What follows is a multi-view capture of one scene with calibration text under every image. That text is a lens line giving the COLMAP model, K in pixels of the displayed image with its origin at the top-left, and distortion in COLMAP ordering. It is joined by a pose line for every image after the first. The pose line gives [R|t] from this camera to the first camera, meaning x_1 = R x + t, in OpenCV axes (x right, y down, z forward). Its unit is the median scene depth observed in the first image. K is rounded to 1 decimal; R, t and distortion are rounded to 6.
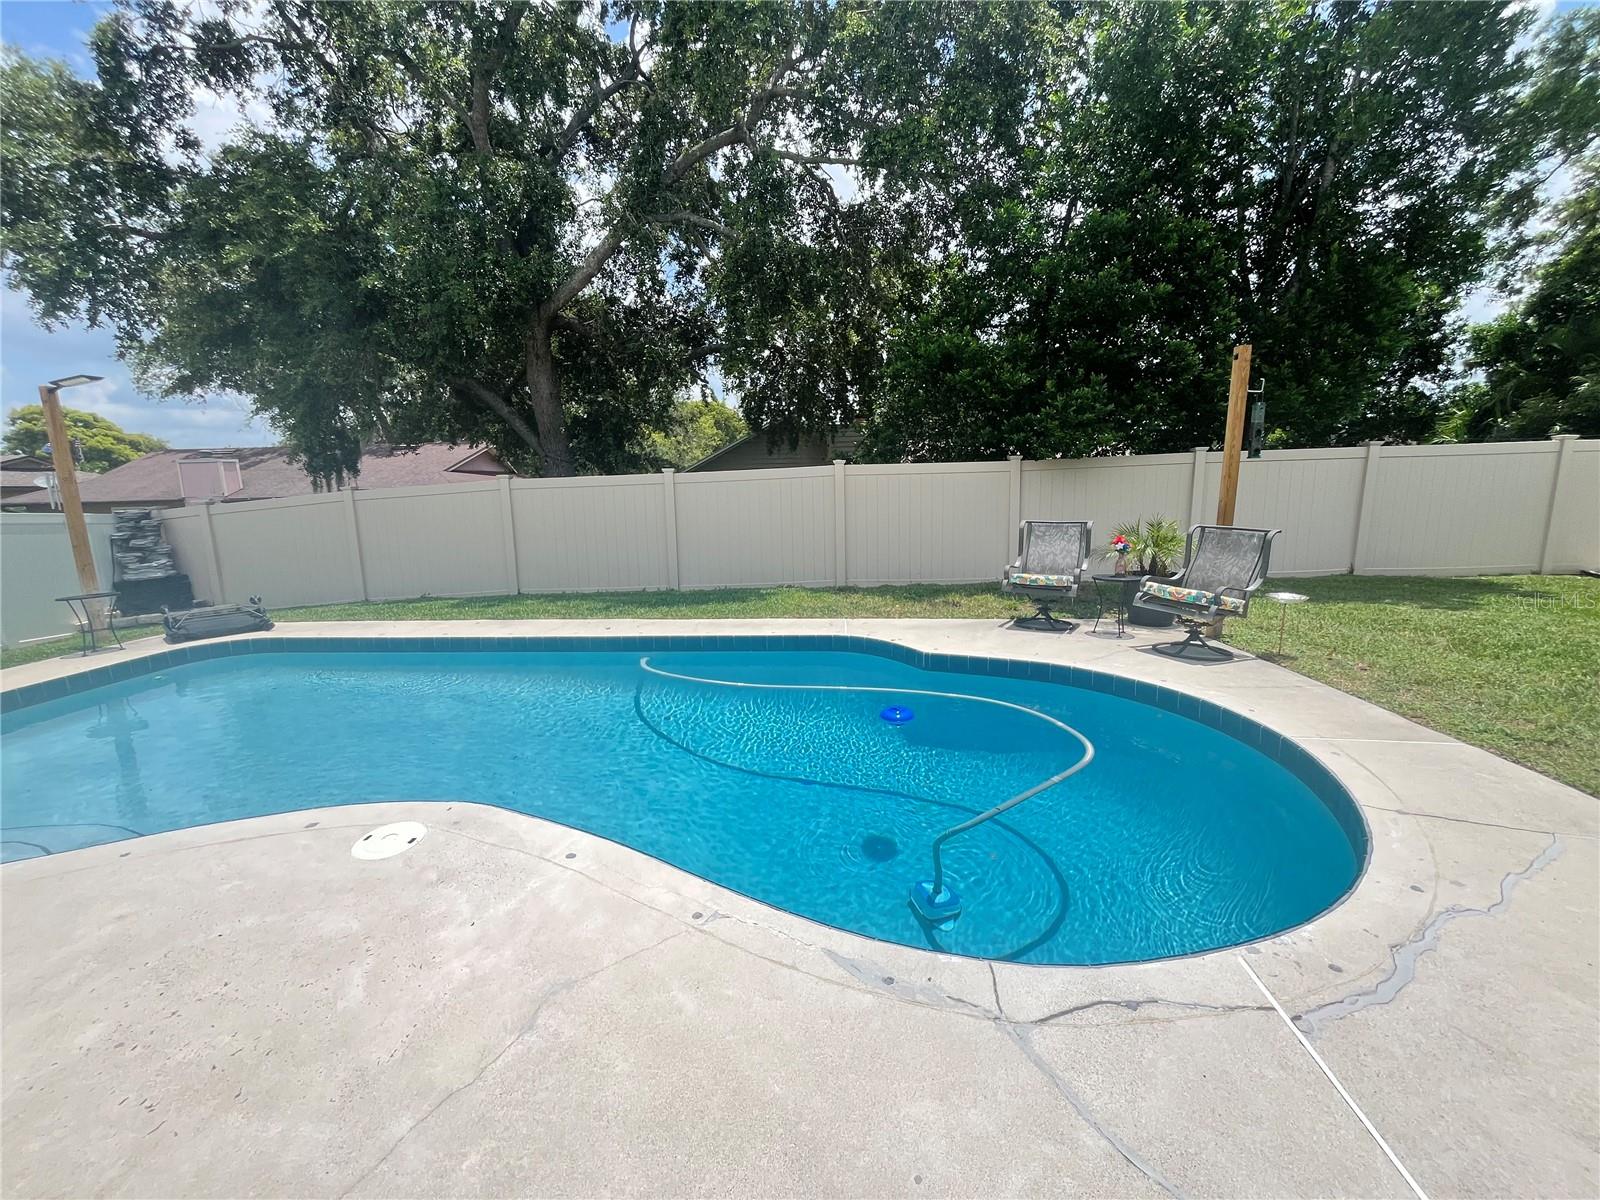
lens RADIAL K [[653.6, 0, 803.4], [0, 653.6, 600.2], [0, 0, 1]] dist [-0.001168, -0.001759]
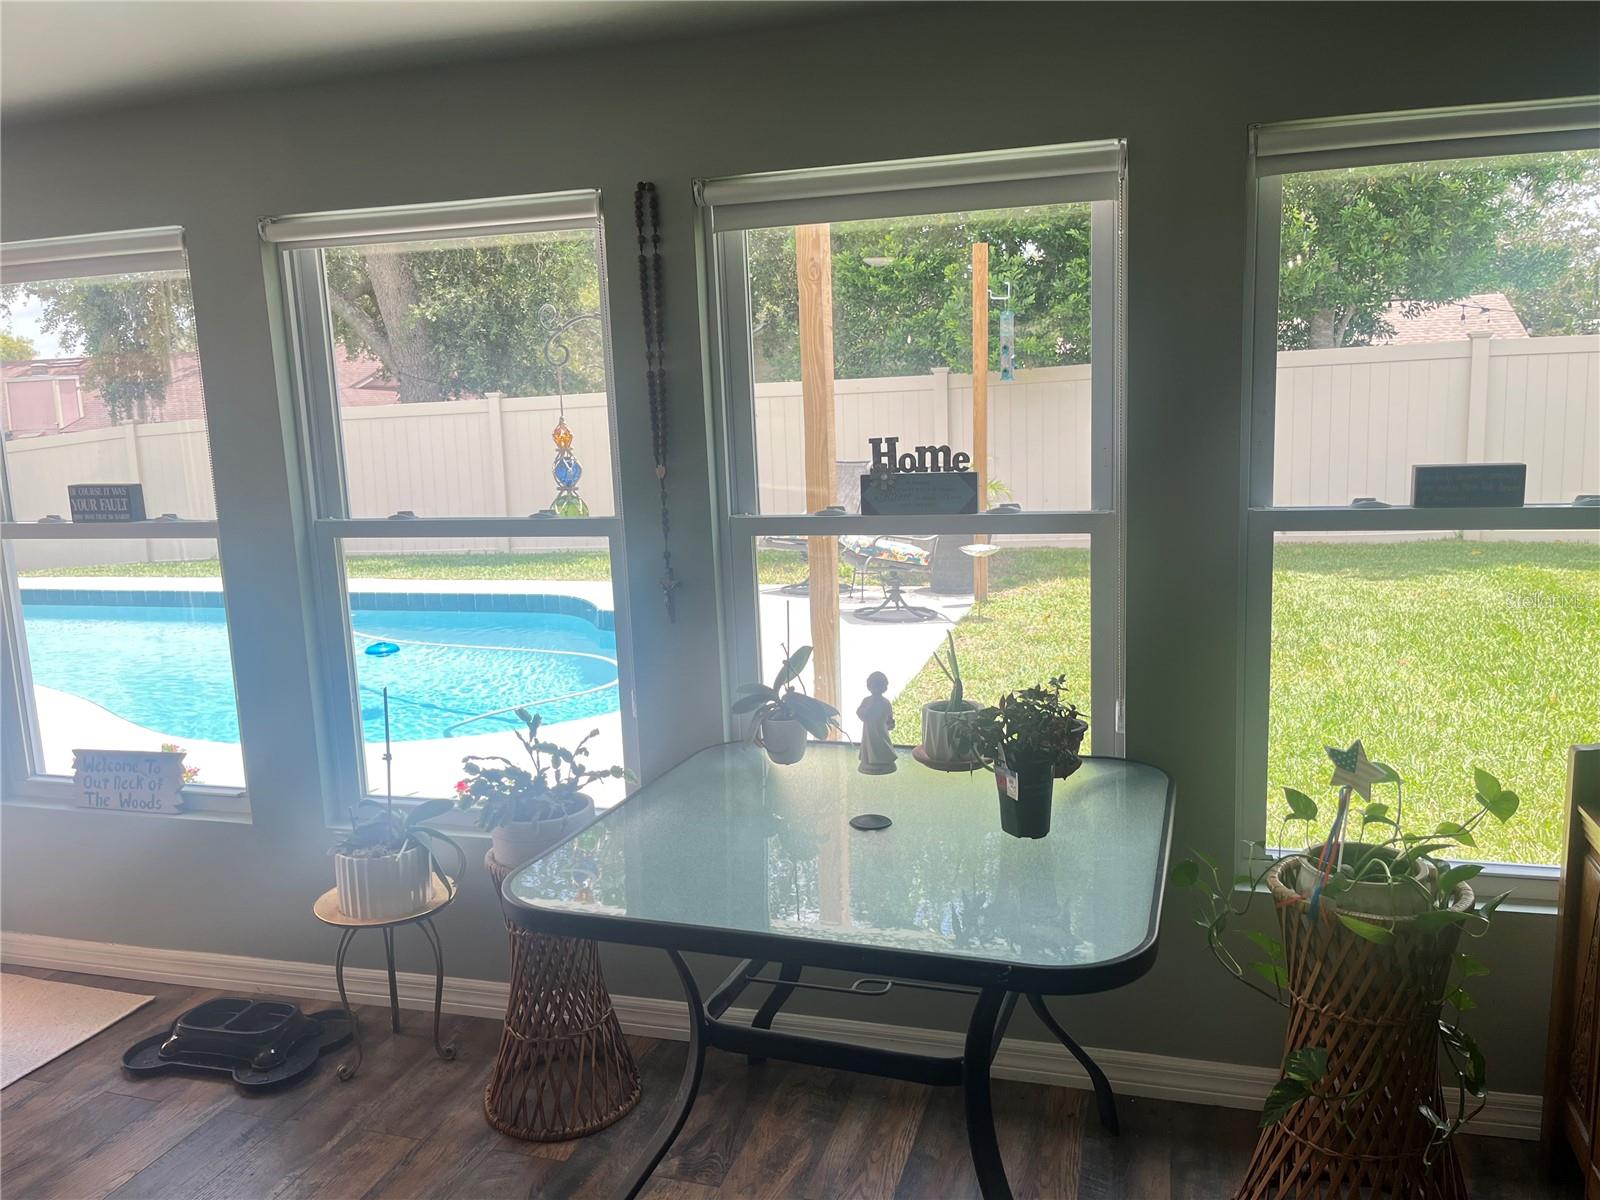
lens RADIAL K [[1218.8, 0, 800.0], [0, 1218.8, 599.0], [0, 0, 1]] dist [0.050295, -0.054163]
pose [[0.975424, 0.020556, -0.219374, 0.470189], [-0.022354, 0.999734, -0.005718, 0.040939], [0.219198, 0.010481, 0.975624, -0.319481]]
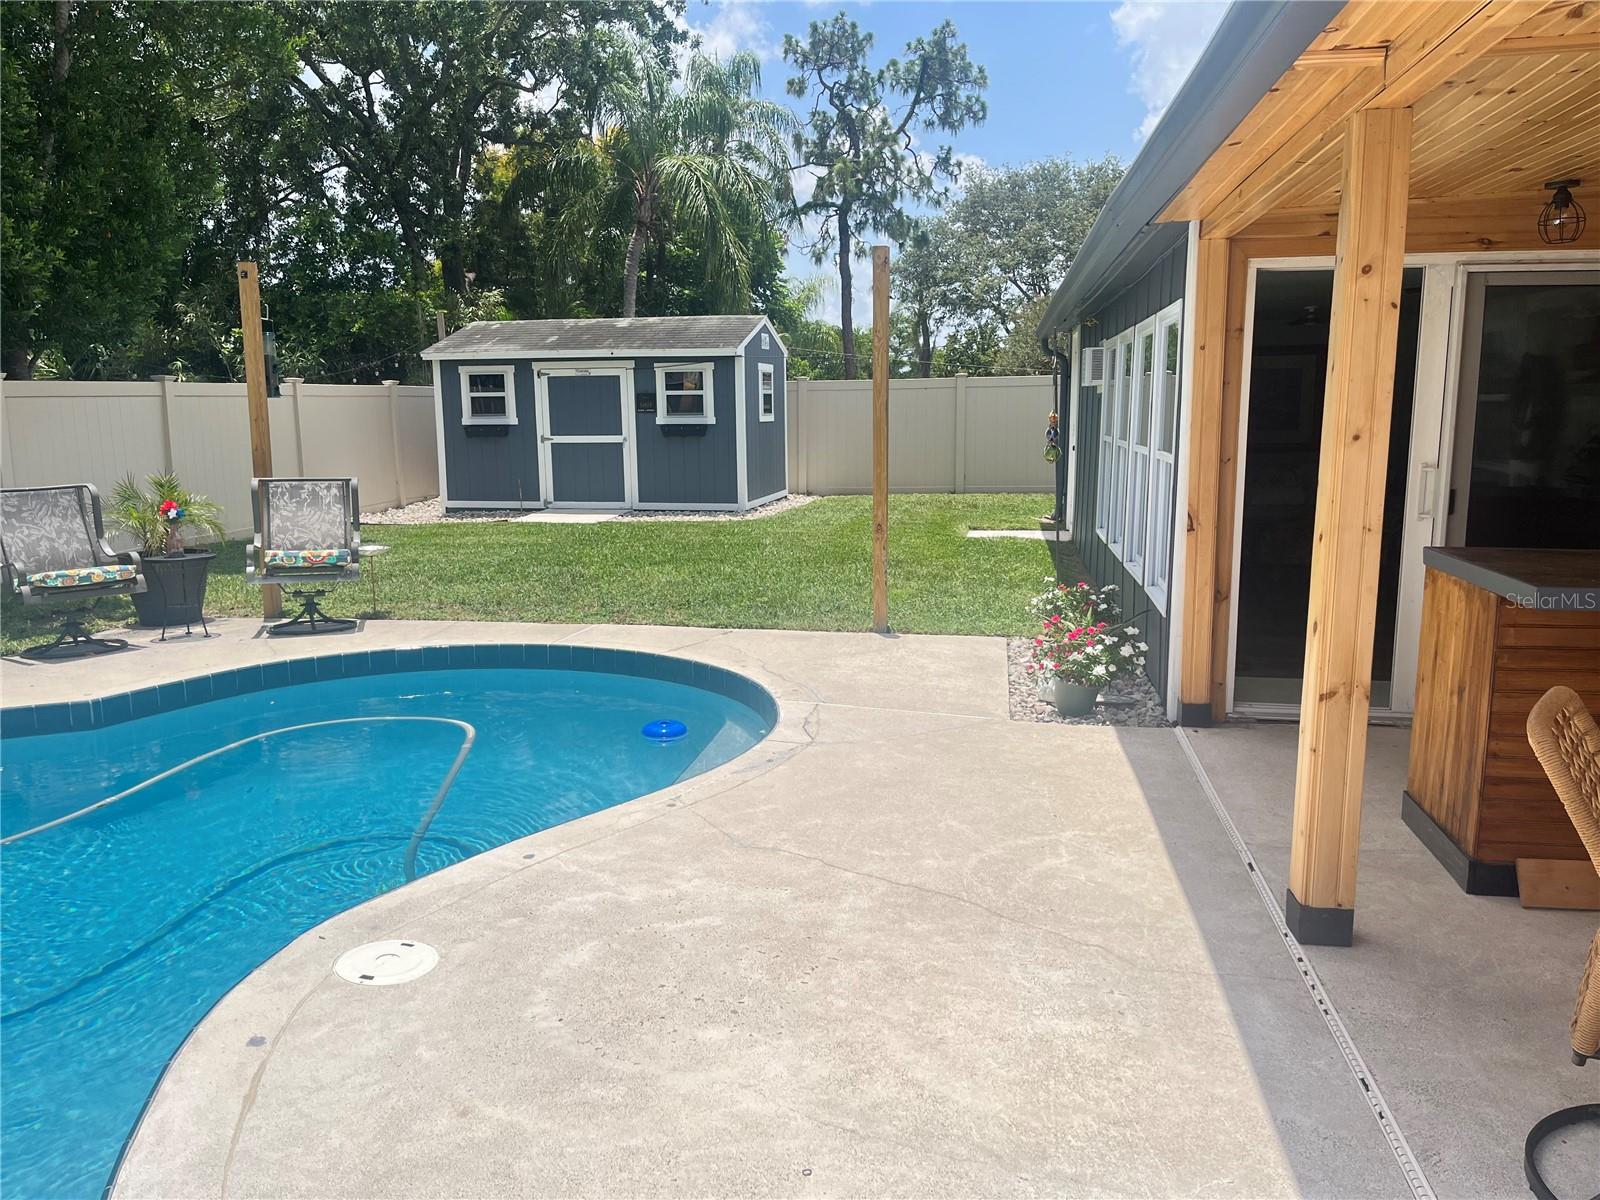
lens RADIAL K [[1218.8, 0, 796.4], [0, 1218.8, 608.7], [0, 0, 1]] dist [0.050295, -0.054163]
pose [[0.096206, -0.145582, 0.984657, -0.465933], [0.180956, 0.975319, 0.126521, -0.015990], [-0.978774, 0.166008, 0.120176, 0.103564]]
